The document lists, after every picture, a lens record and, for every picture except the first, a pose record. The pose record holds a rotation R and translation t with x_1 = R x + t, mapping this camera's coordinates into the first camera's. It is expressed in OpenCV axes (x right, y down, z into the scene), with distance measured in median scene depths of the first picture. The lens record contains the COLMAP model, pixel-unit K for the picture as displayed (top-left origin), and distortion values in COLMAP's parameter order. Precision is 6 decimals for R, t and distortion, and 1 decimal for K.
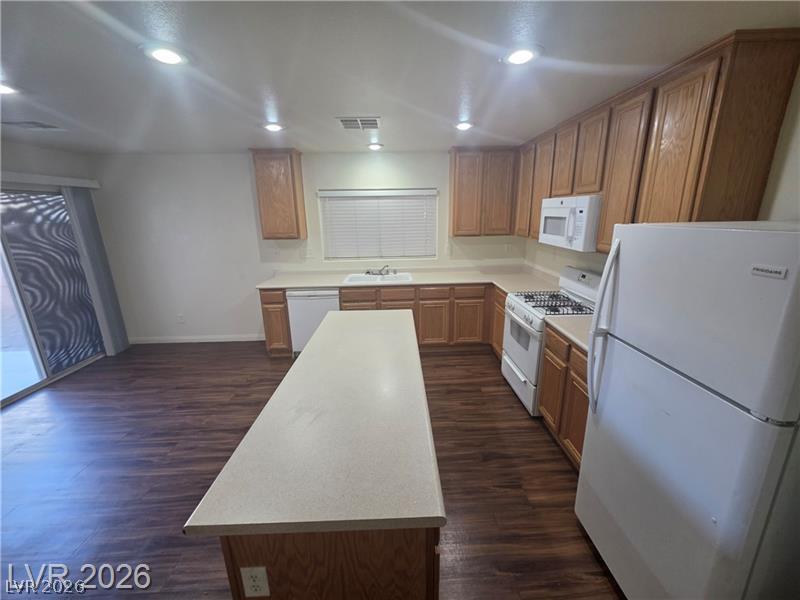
lens RADIAL K [[322.6, 0, 405.0], [0, 322.6, 297.2], [0, 0, 1]] dist [0.003244, 0.000572]
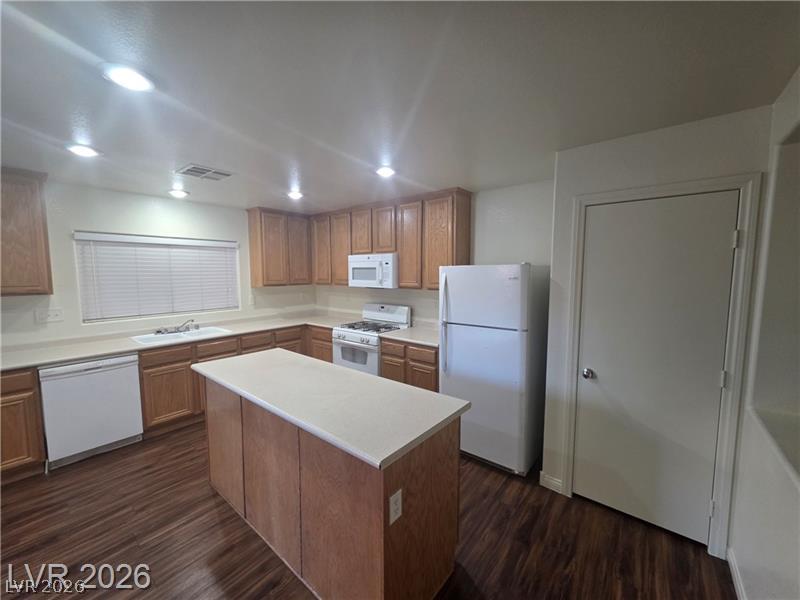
lens RADIAL K [[322.6, 0, 402.0], [0, 322.6, 299.1], [0, 0, 1]] dist [0.003244, 0.000572]
pose [[0.656341, -0.049970, 0.752808, -0.425364], [0.186262, 0.977650, -0.097499, 0.050259], [-0.731111, 0.204212, 0.650980, -0.023313]]
